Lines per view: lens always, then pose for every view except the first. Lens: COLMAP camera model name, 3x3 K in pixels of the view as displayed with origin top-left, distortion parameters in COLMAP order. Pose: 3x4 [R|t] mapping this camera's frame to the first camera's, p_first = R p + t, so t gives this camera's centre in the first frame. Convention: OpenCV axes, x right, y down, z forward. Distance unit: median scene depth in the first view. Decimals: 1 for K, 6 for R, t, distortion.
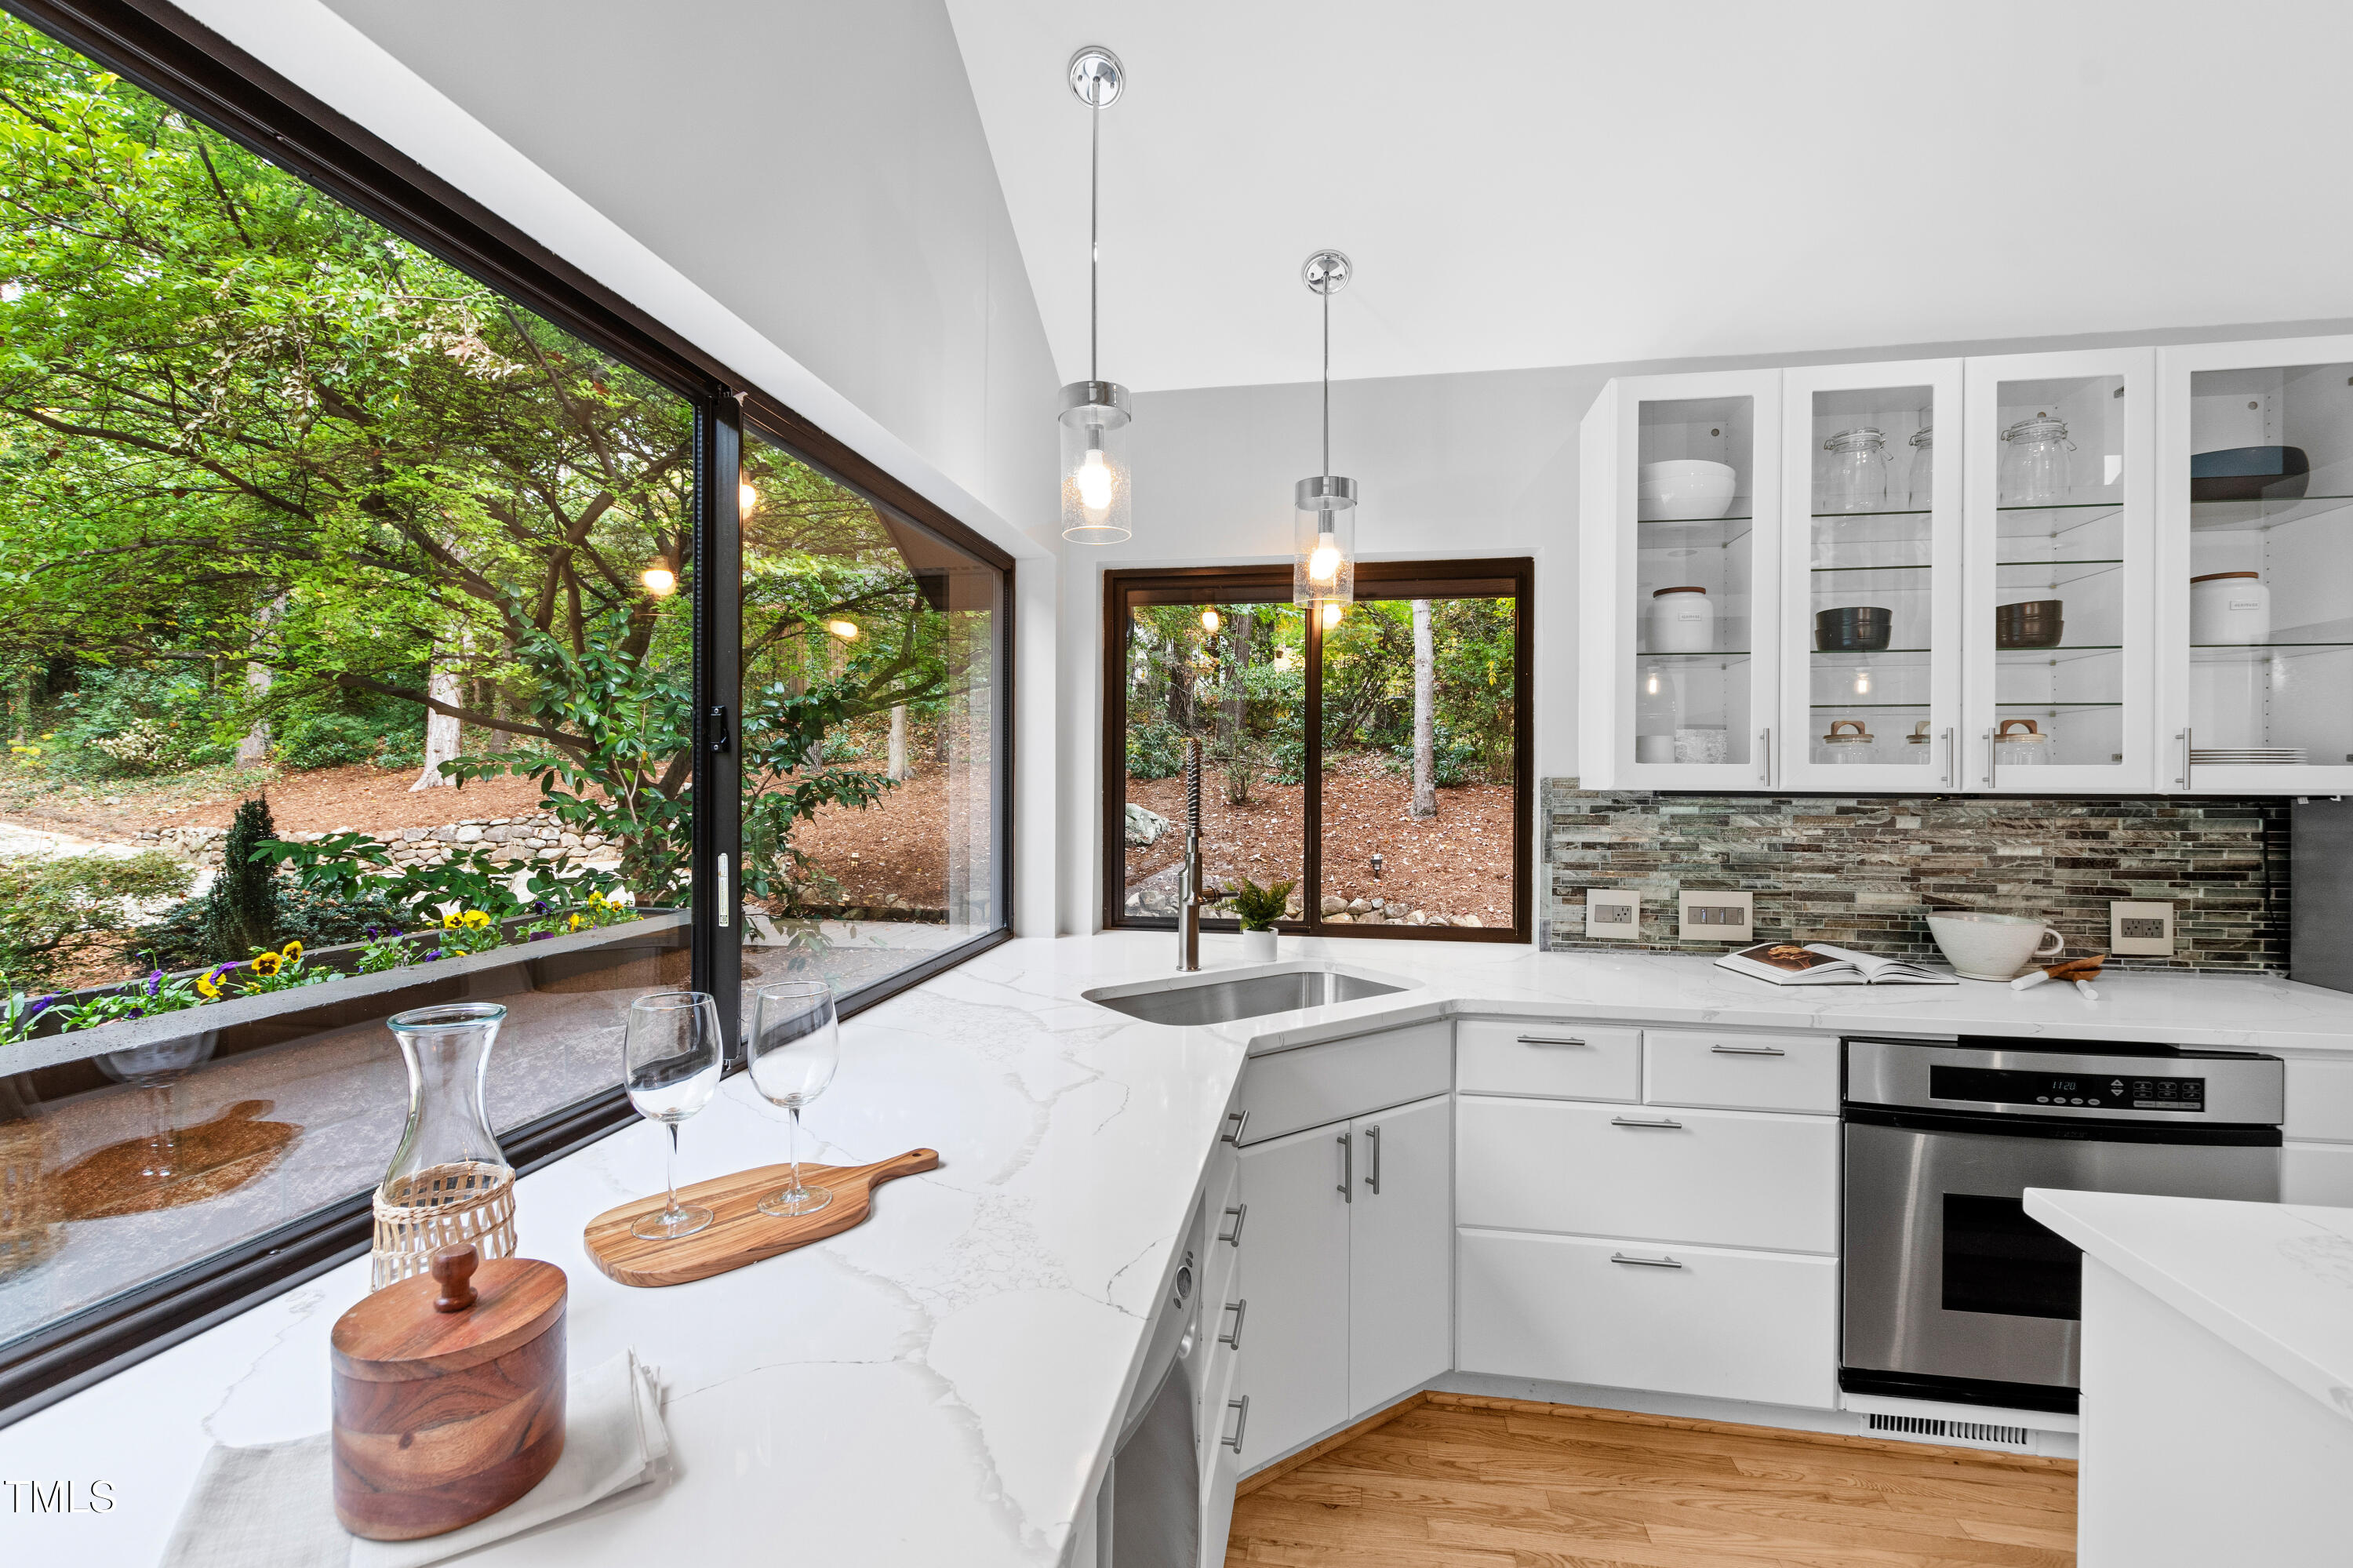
lens RADIAL K [[1035.7, 0, 1166.3], [0, 1035.7, 782.4], [0, 0, 1]] dist [0.003238, -0.000323]
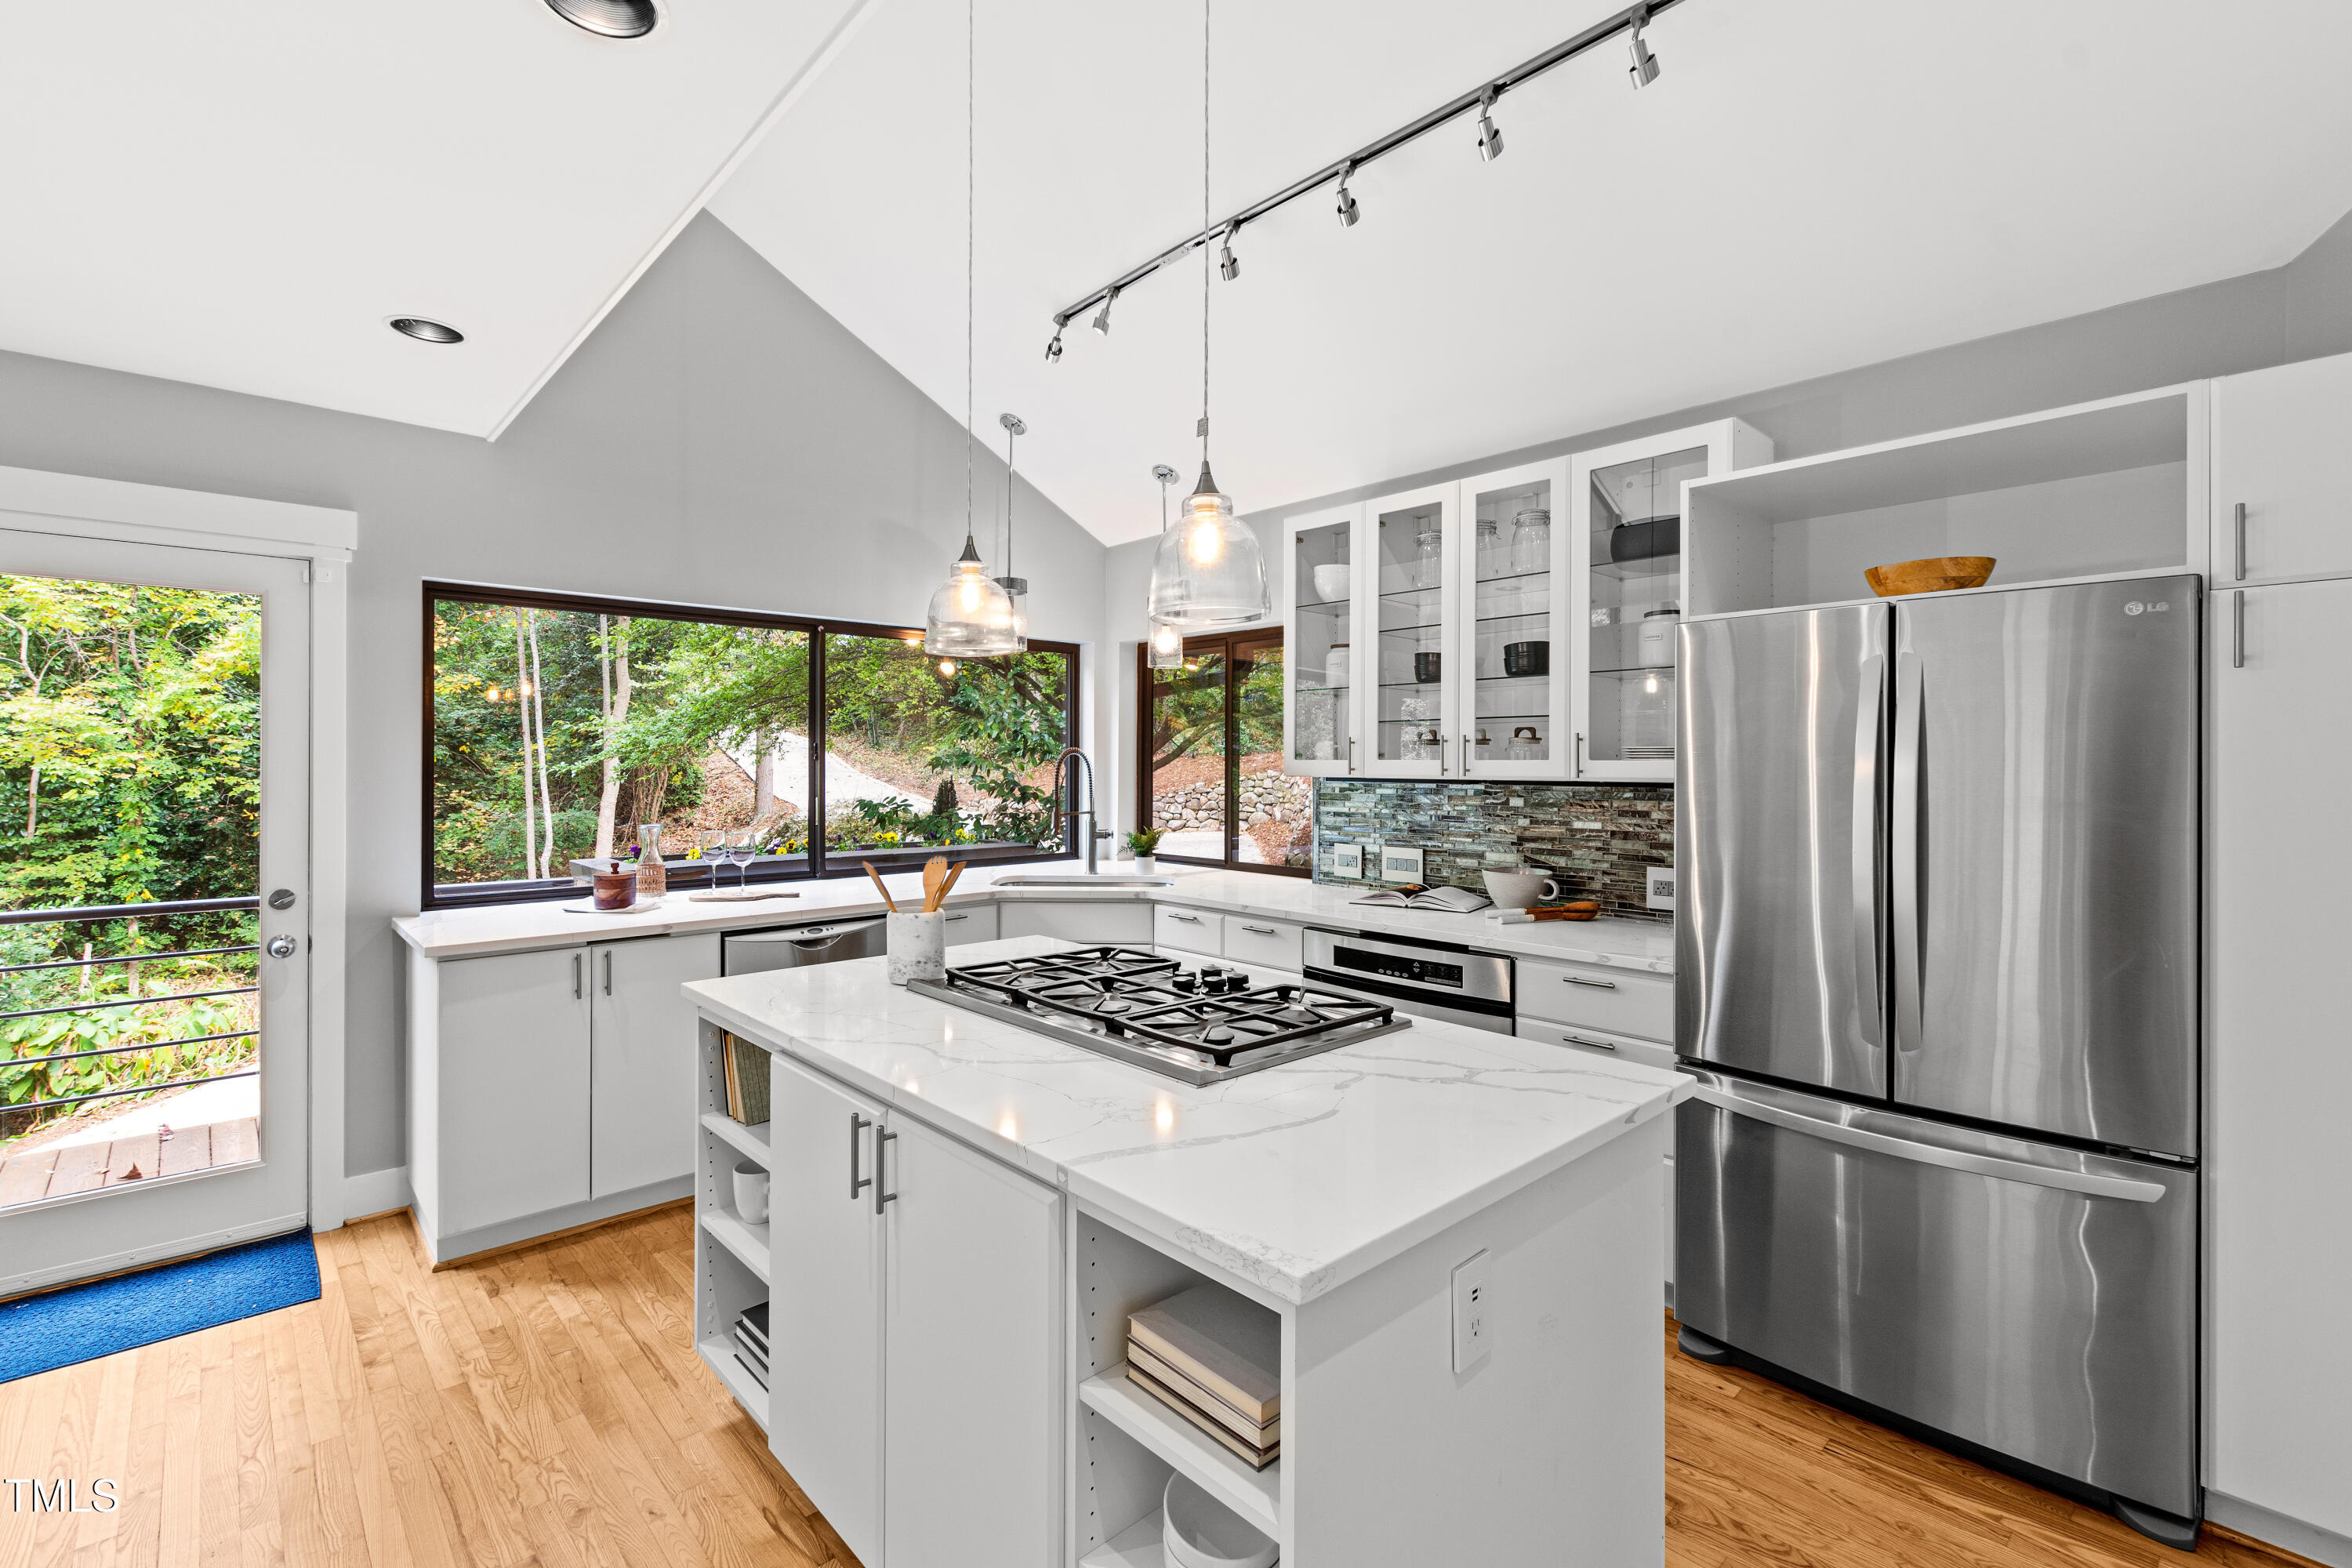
lens RADIAL K [[1039.7, 0, 1158.6], [0, 1039.7, 763.6], [0, 0, 1]] dist [-0.001409, -0.000497]
pose [[0.791585, -0.002328, -0.611055, 1.176000], [-0.001206, 0.999985, -0.005372, -0.003705], [0.611058, 0.004989, 0.791570, -0.361730]]
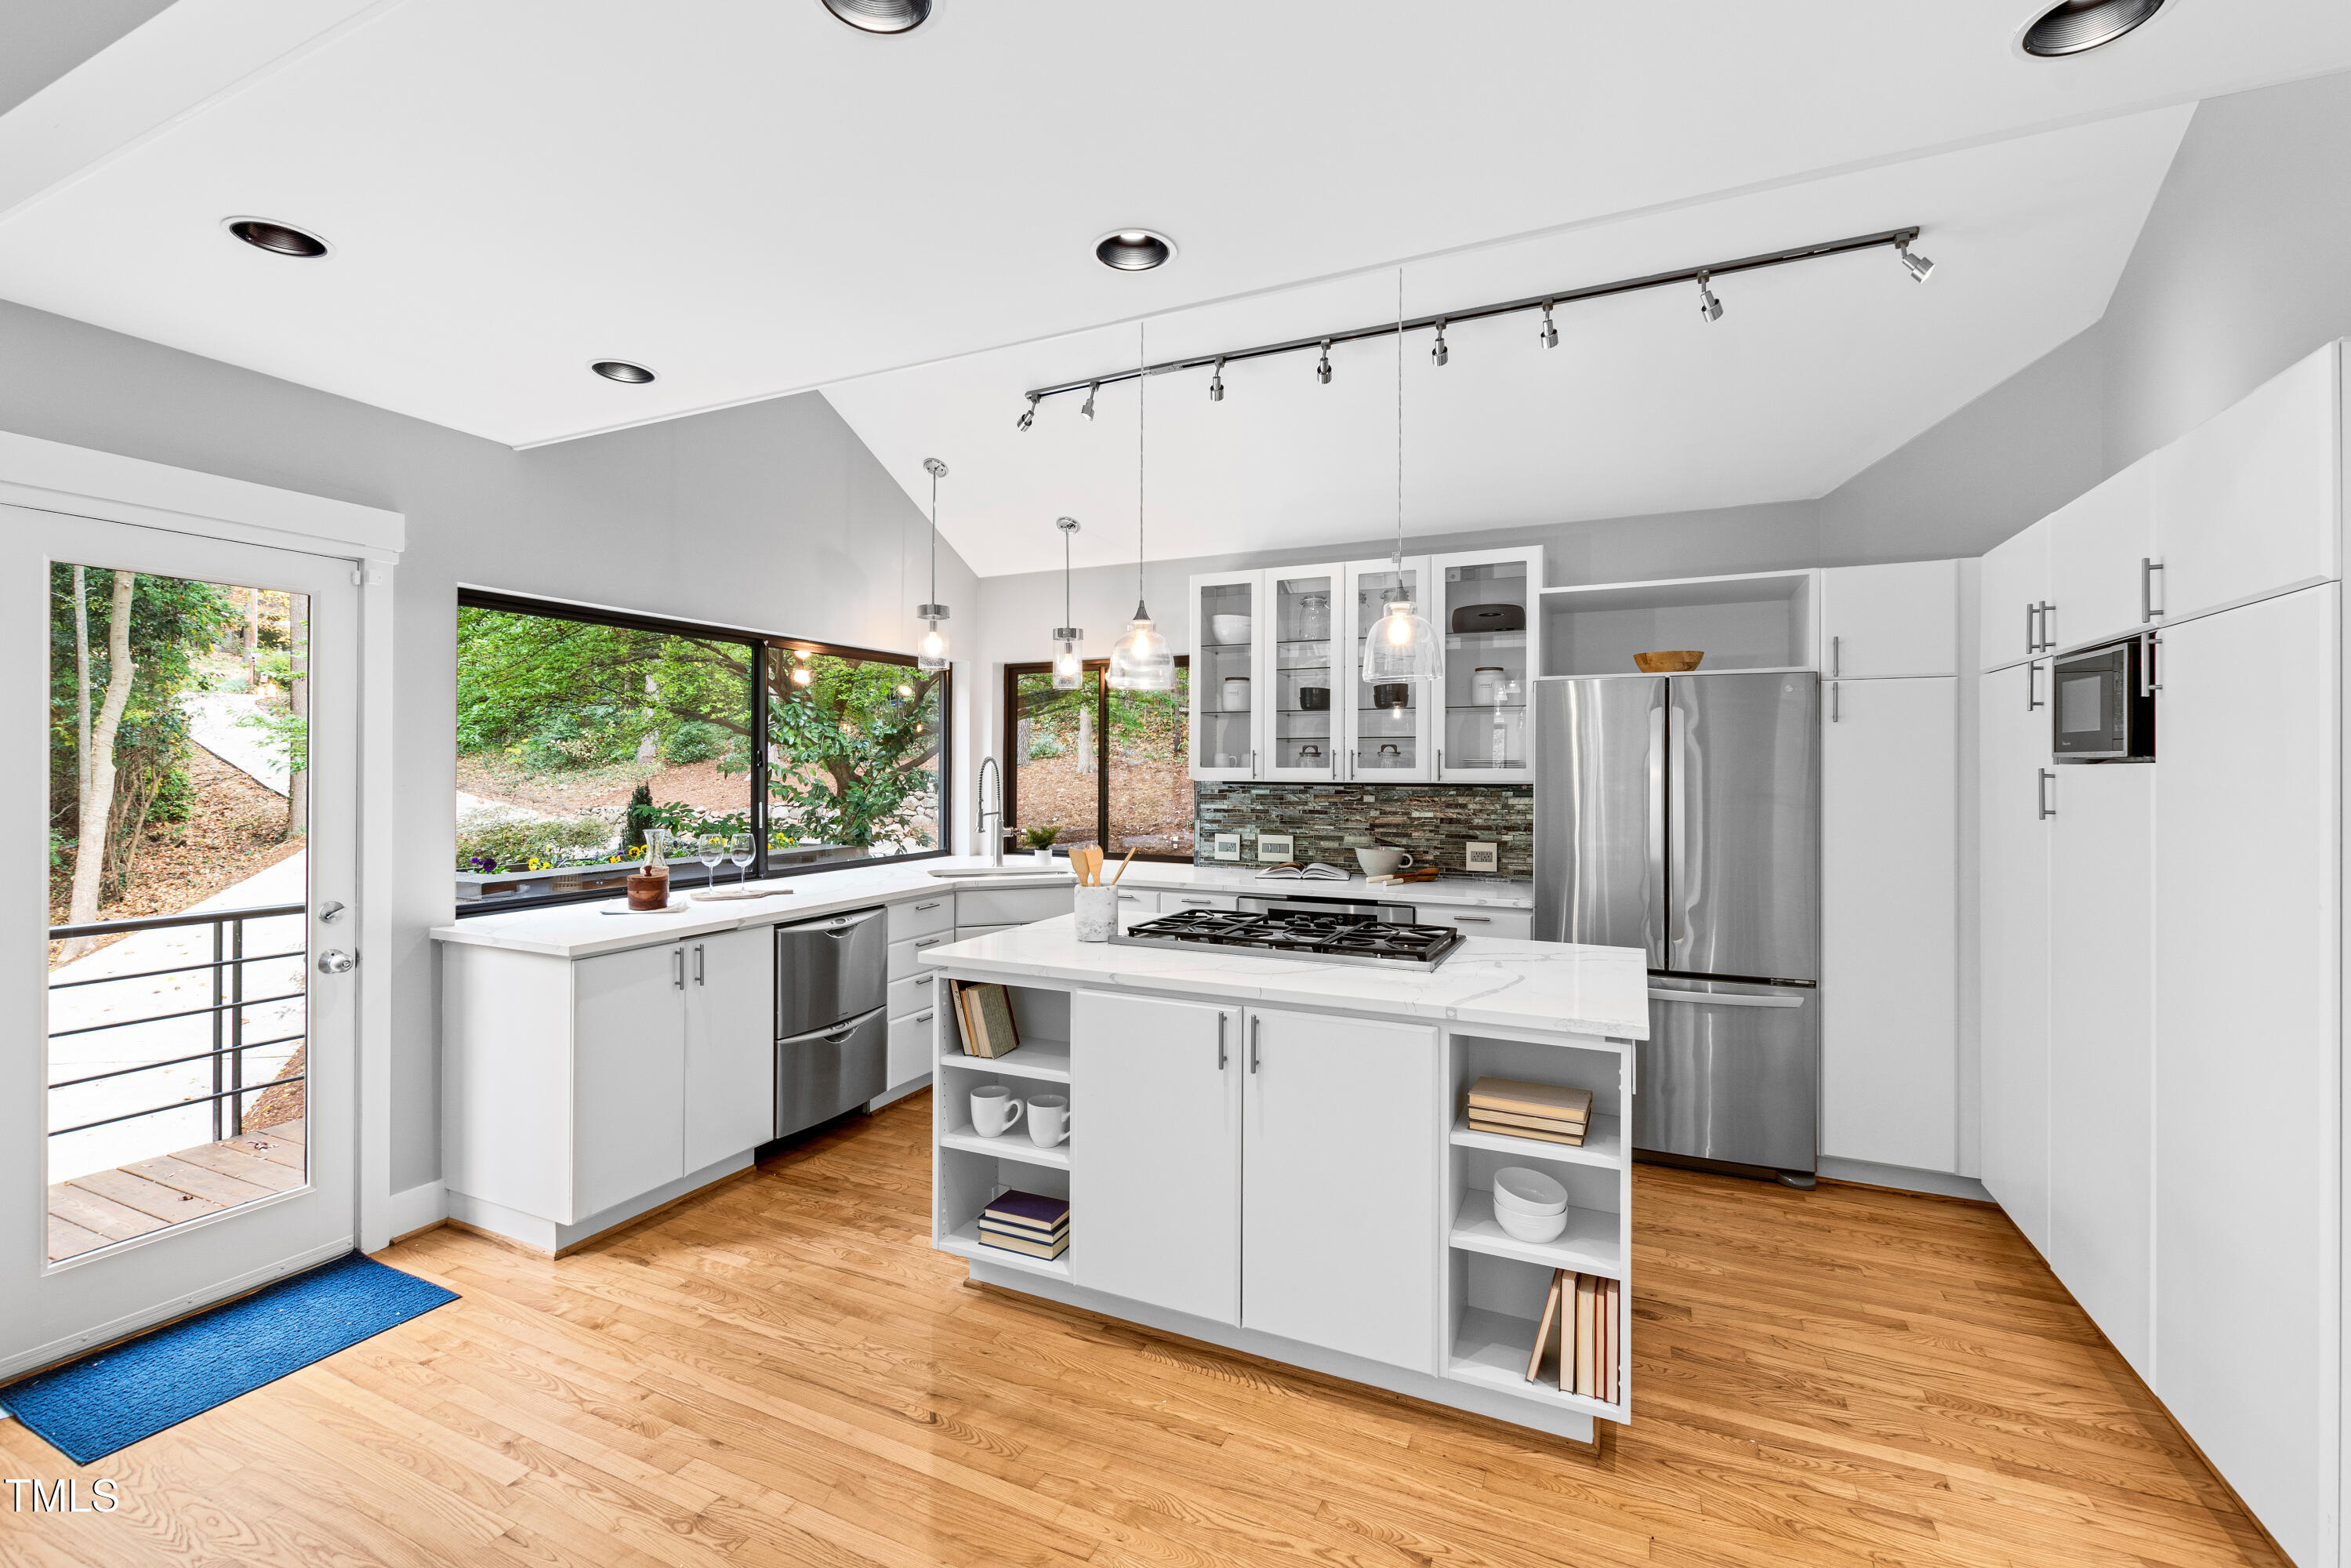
lens RADIAL K [[1025.4, 0, 1146.4], [0, 1025.4, 768.8], [0, 0, 1]] dist [0.001017, 0.000208]
pose [[0.963132, -0.001072, -0.269029, 0.825910], [-0.000118, 0.999990, -0.004408, -0.006970], [0.269031, 0.004277, 0.963122, -0.876673]]
